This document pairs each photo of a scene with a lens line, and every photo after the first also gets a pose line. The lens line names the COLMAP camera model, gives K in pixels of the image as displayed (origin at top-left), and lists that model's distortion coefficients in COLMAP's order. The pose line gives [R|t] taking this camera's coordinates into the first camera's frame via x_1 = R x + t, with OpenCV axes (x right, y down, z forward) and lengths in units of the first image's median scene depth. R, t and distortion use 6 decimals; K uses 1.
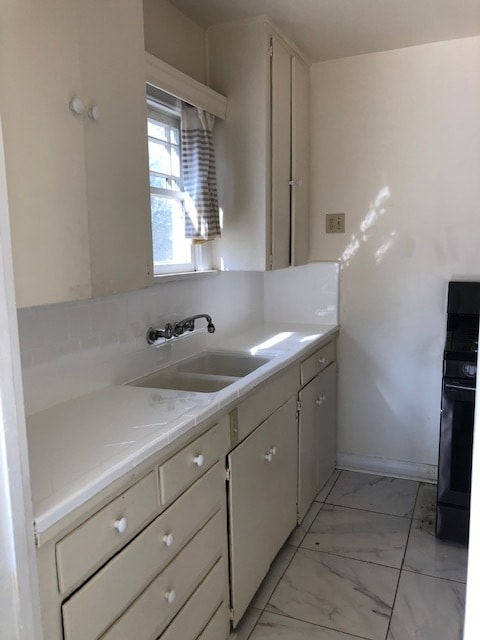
lens RADIAL K [[534.4, 0, 240.0], [0, 534.4, 320.0], [0, 0, 1]] dist [0.041978, -0.000821]
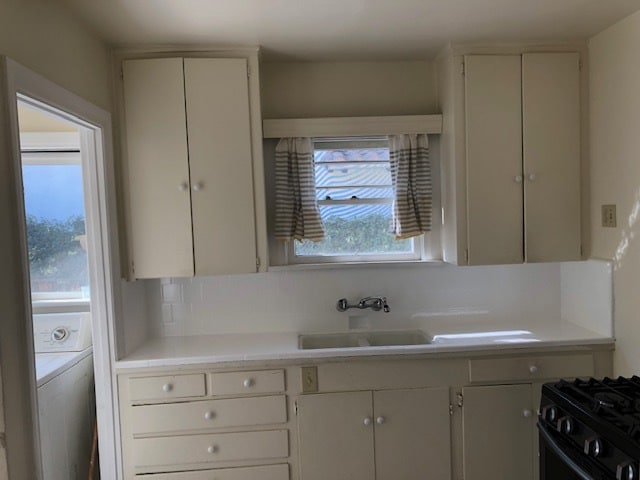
lens RADIAL K [[534.4, 0, 320.0], [0, 534.4, 240.0], [0, 0, 1]] dist [0.041978, -0.000821]
pose [[0.442854, 0.050663, -0.895161, 0.746192], [-0.104816, 0.994482, 0.004430, -0.099695], [0.890446, 0.091866, 0.445721, 0.222571]]
